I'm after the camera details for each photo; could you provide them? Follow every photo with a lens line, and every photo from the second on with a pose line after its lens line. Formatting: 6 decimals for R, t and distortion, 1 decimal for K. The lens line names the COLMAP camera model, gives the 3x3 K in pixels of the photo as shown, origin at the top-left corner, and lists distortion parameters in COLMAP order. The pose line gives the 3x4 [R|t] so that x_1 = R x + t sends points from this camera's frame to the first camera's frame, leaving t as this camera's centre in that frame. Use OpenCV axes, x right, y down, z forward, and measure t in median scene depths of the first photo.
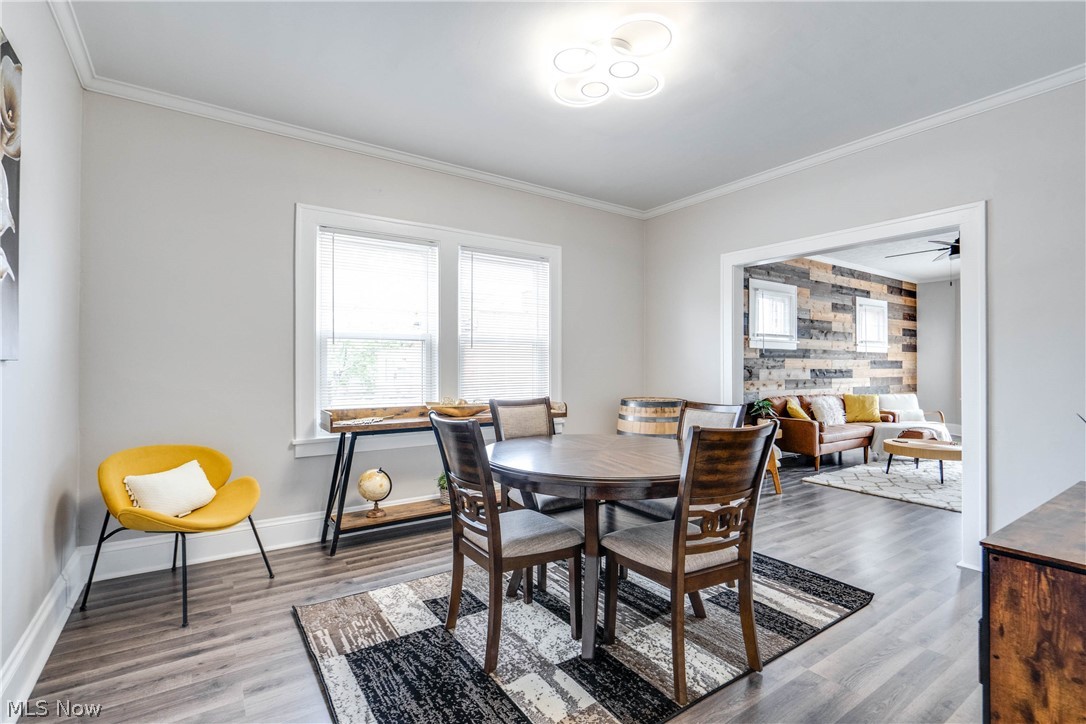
lens RADIAL K [[499.4, 0, 537.8], [0, 499.4, 365.4], [0, 0, 1]] dist [0.002559, 0.000326]
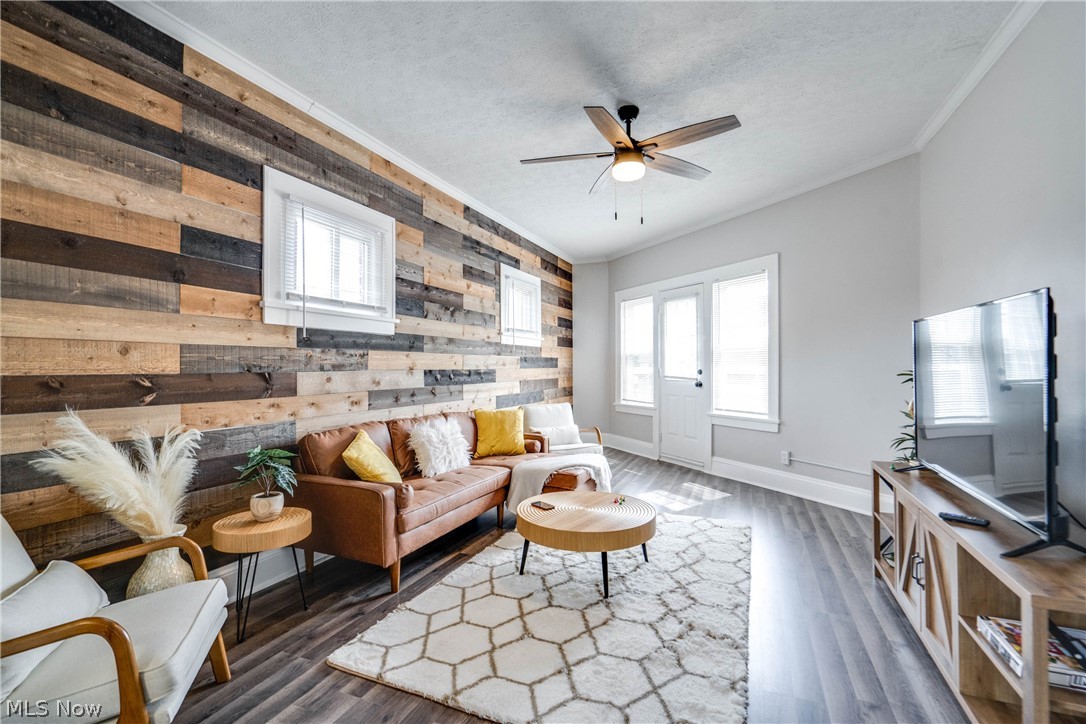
lens RADIAL K [[499.4, 0, 543.0], [0, 499.4, 361.9], [0, 0, 1]] dist [0.002559, 0.000326]
pose [[0.834786, 0.002468, 0.550568, 0.336080], [-0.000104, 0.999991, -0.004325, 0.000486], [-0.550574, 0.003553, 0.834779, 0.432644]]
